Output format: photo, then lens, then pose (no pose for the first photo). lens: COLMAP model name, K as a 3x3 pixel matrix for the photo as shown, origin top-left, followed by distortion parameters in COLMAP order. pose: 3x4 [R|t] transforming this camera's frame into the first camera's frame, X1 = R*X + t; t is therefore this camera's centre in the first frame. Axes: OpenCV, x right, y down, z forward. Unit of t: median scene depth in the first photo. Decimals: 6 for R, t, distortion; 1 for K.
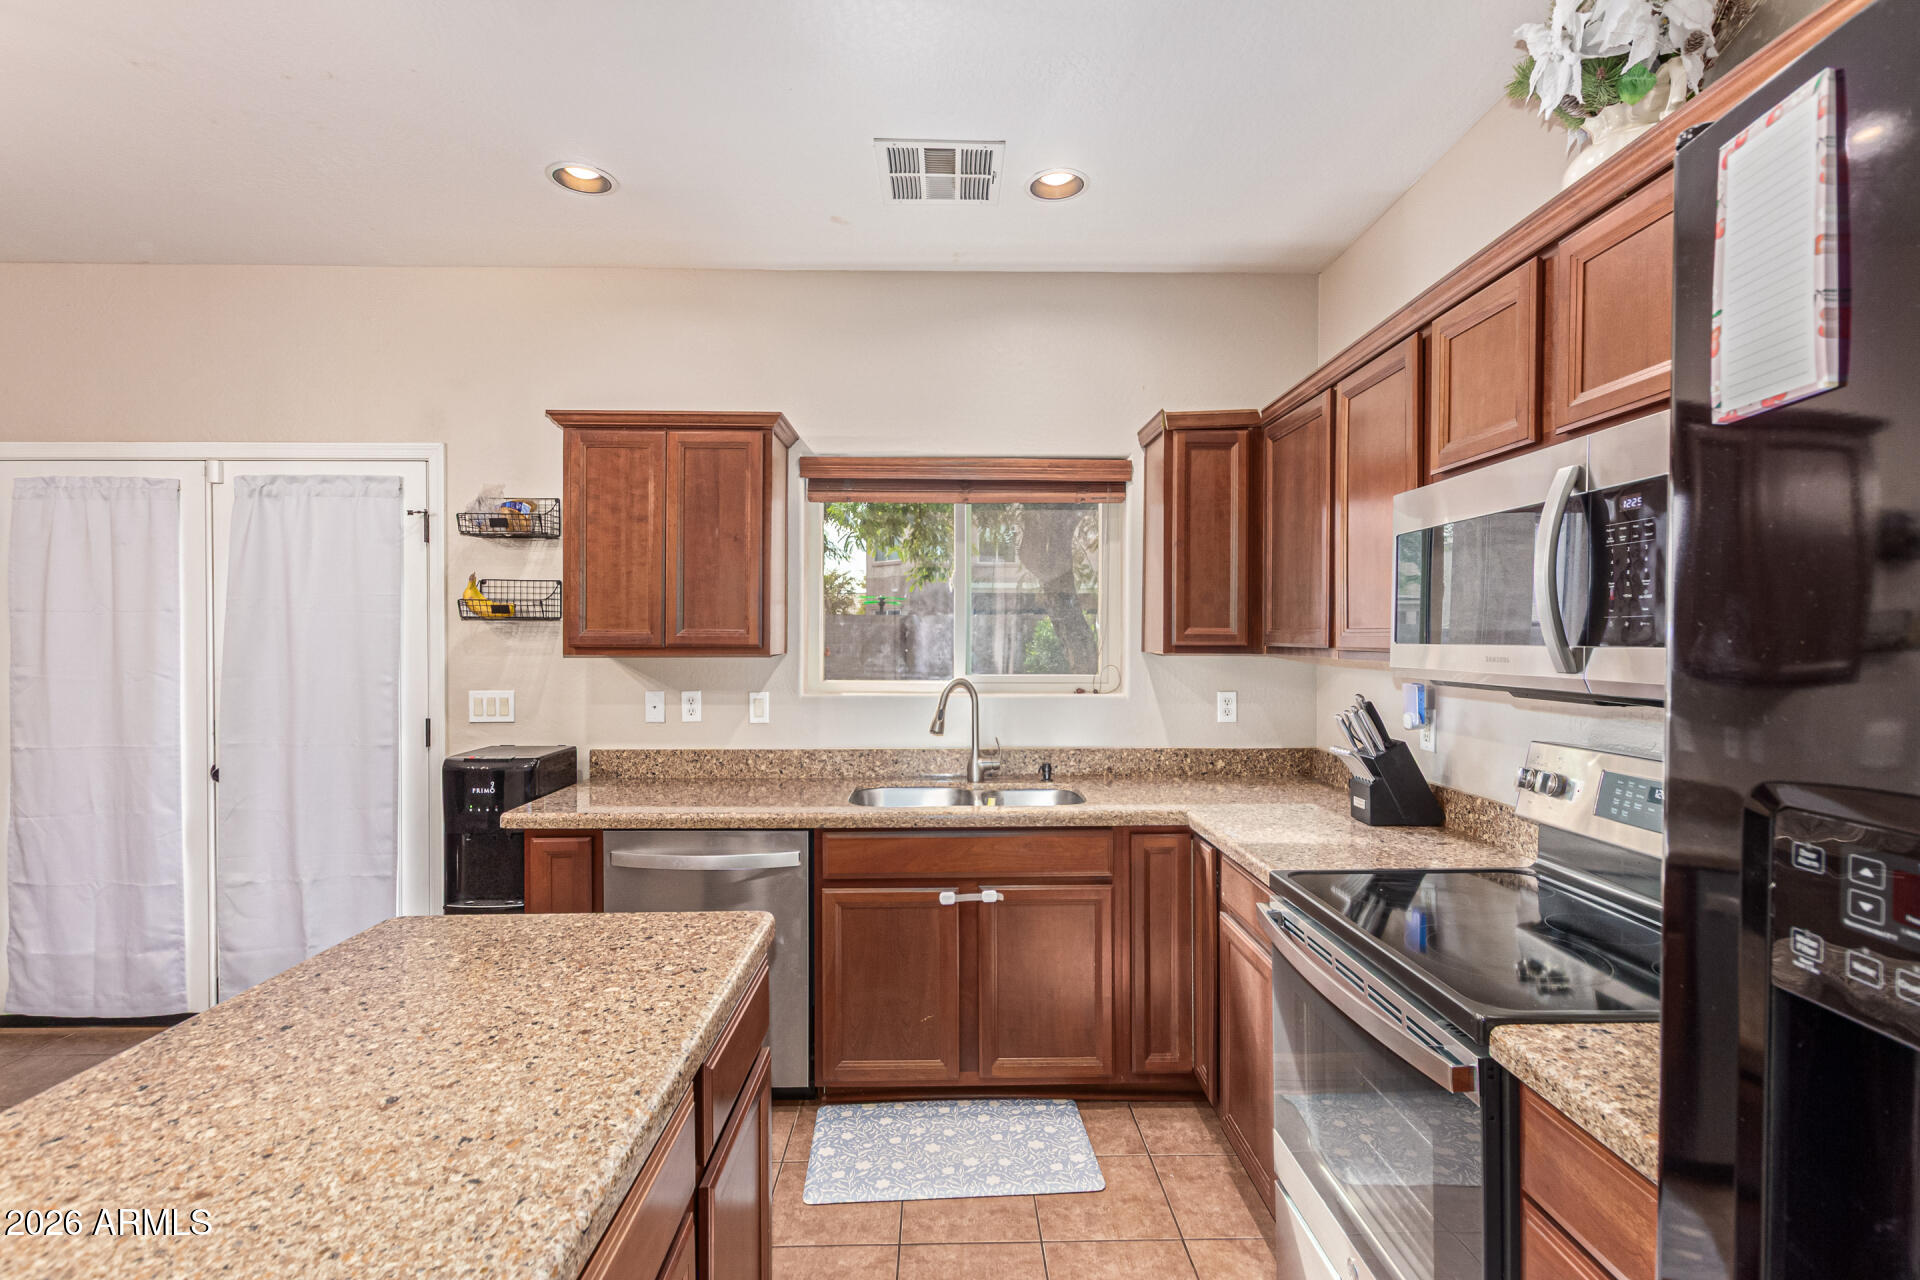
lens RADIAL K [[890.8, 0, 965.6], [0, 890.8, 642.1], [0, 0, 1]] dist [-0.000647, -0.000014]
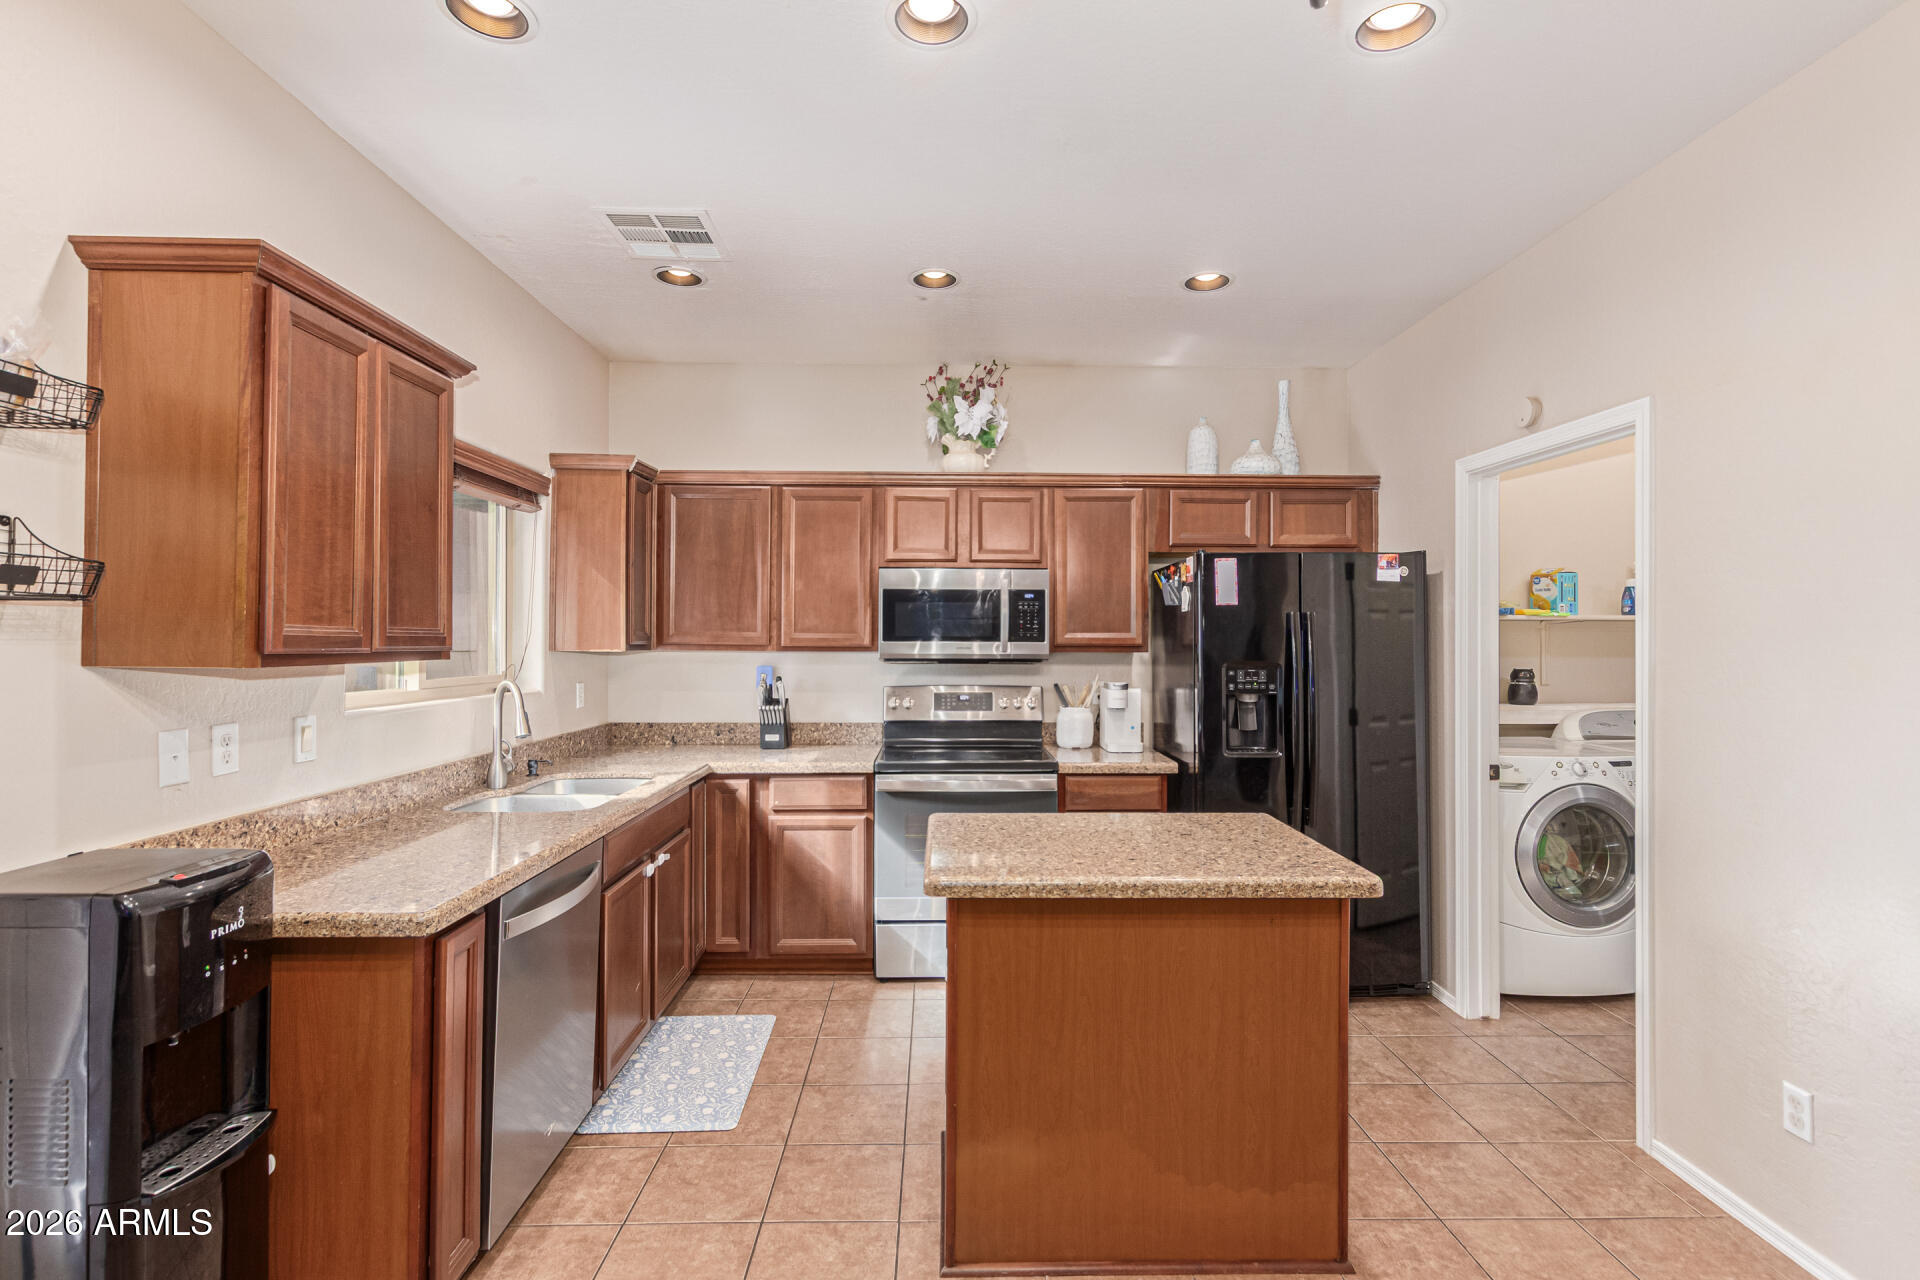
lens RADIAL K [[890.8, 0, 963.6], [0, 890.8, 634.7], [0, 0, 1]] dist [-0.000647, -0.000014]
pose [[-0.004360, 0.004082, 0.999982, -1.026799], [0.003372, 0.999986, -0.004068, -0.003006], [-0.999985, 0.003354, -0.004374, 0.543352]]
